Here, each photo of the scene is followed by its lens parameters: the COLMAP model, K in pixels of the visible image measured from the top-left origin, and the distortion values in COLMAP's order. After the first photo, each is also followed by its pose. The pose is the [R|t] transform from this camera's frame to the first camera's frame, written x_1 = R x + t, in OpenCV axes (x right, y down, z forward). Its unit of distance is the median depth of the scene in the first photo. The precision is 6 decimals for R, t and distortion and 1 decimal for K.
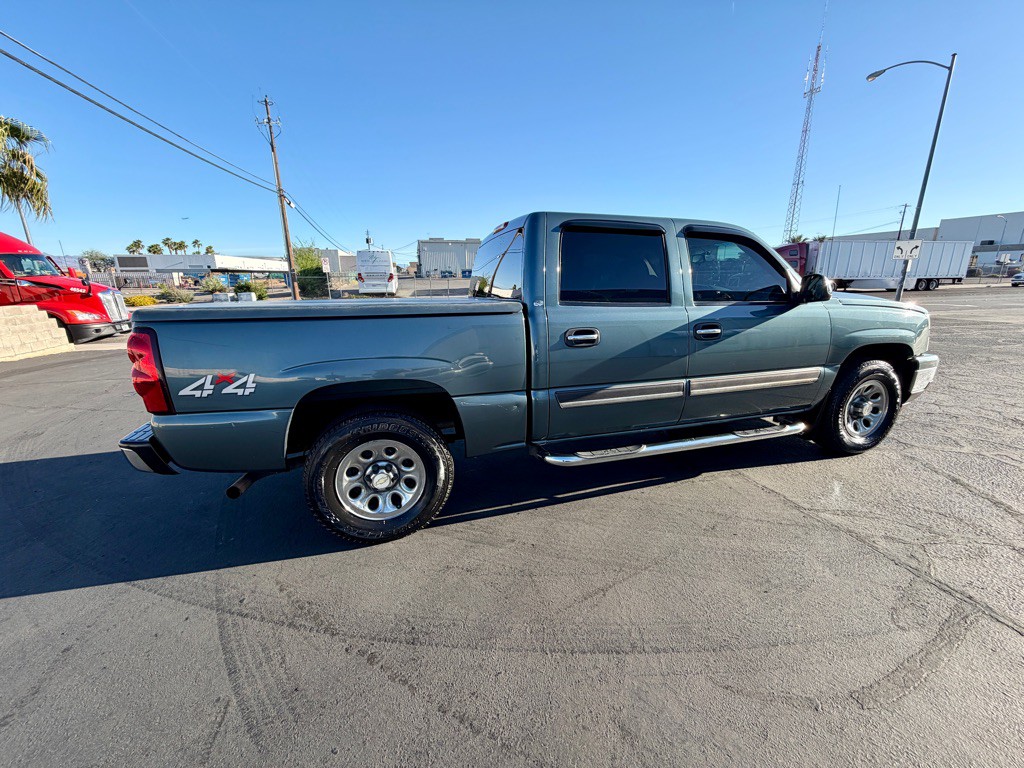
lens RADIAL K [[408.2, 0, 513.3], [0, 408.2, 385.7], [0, 0, 1]] dist [0.001269, -0.000687]
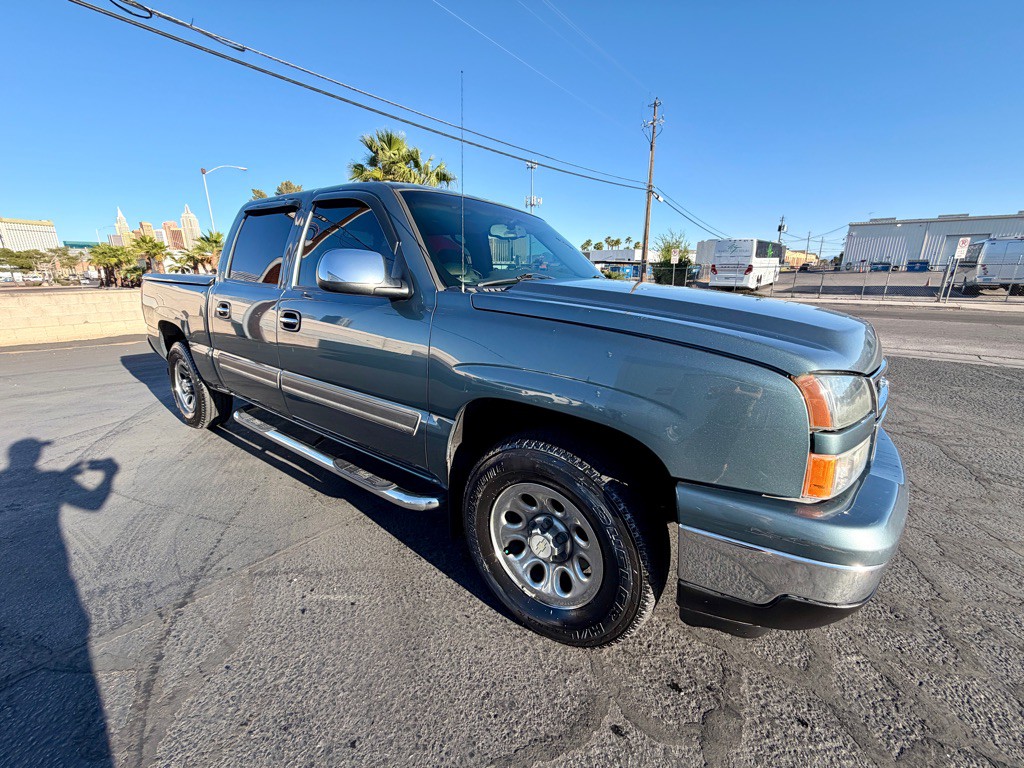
lens RADIAL K [[408.2, 0, 506.8], [0, 408.2, 385.5], [0, 0, 1]] dist [0.001269, -0.000687]
pose [[0.600684, 0.227721, -0.766369, 0.141239], [-0.214753, 0.969306, 0.119698, -0.019913], [0.770104, 0.092680, 0.631150, 0.082094]]
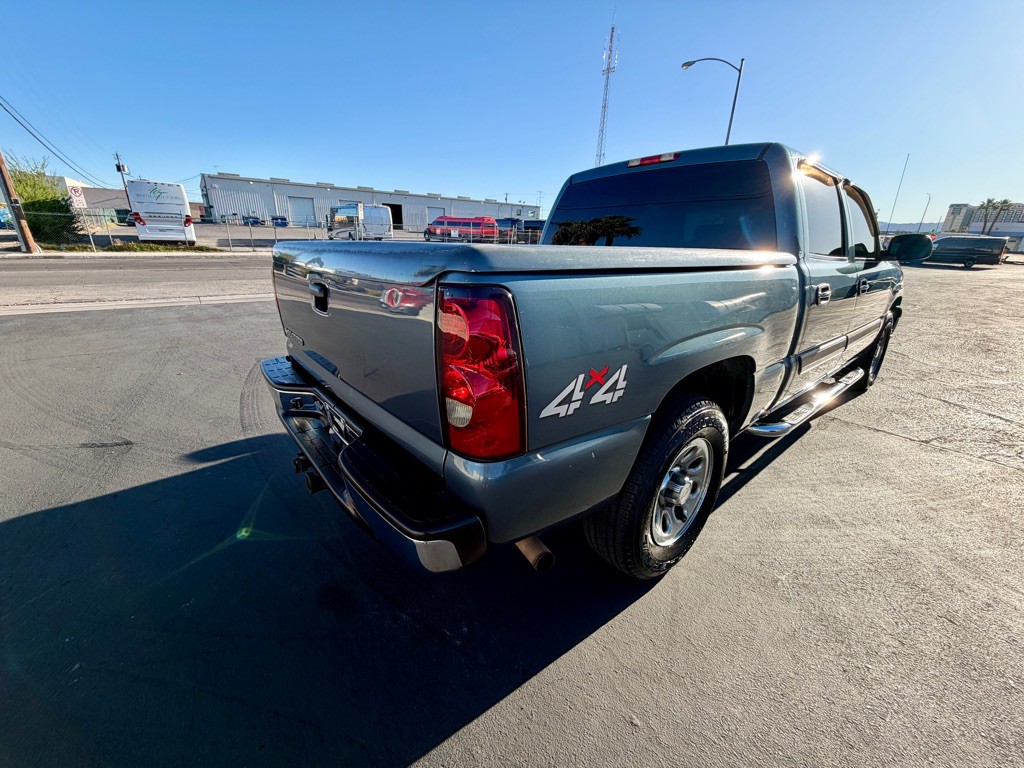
lens RADIAL K [[408.2, 0, 514.3], [0, 408.2, 383.9], [0, 0, 1]] dist [0.001269, -0.000687]
pose [[0.916788, -0.098637, 0.387002, -0.074755], [0.061701, 0.992368, 0.106763, -0.005603], [-0.394579, -0.074001, 0.915877, 0.037975]]
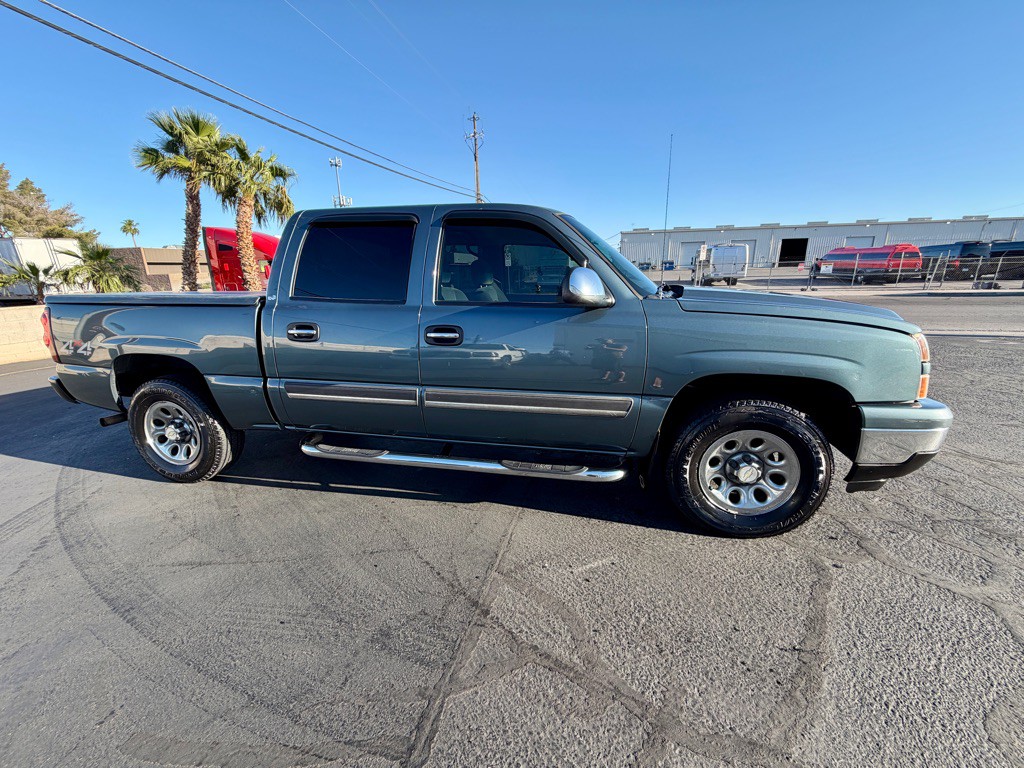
lens RADIAL K [[408.2, 0, 509.0], [0, 408.2, 387.2], [0, 0, 1]] dist [0.001269, -0.000687]
pose [[0.878501, 0.124705, -0.461178, 0.099426], [-0.115131, 0.992143, 0.048967, -0.008098], [0.463661, 0.010078, 0.885956, 0.030077]]
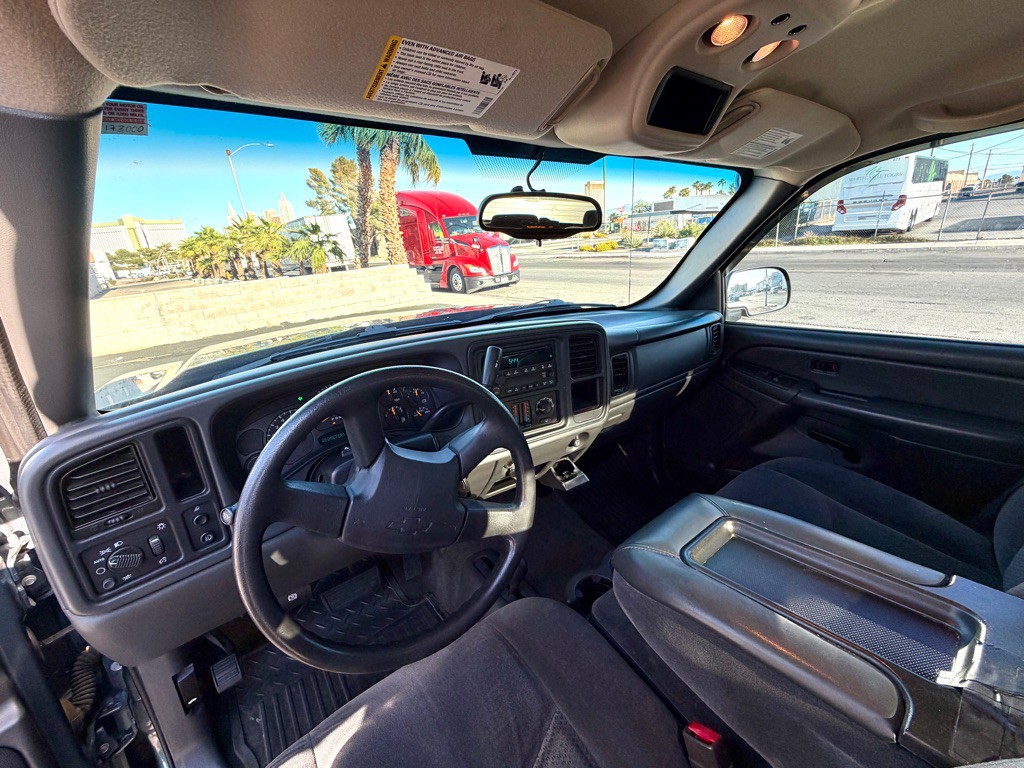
lens RADIAL K [[408.2, 0, 509.9], [0, 408.2, 380.1], [0, 0, 1]] dist [0.001269, -0.000687]
pose [[0.453451, 0.274355, -0.848004, 0.021242], [-0.158546, 0.961099, 0.226166, -0.072882], [0.877066, 0.031893, 0.479310, 0.272355]]
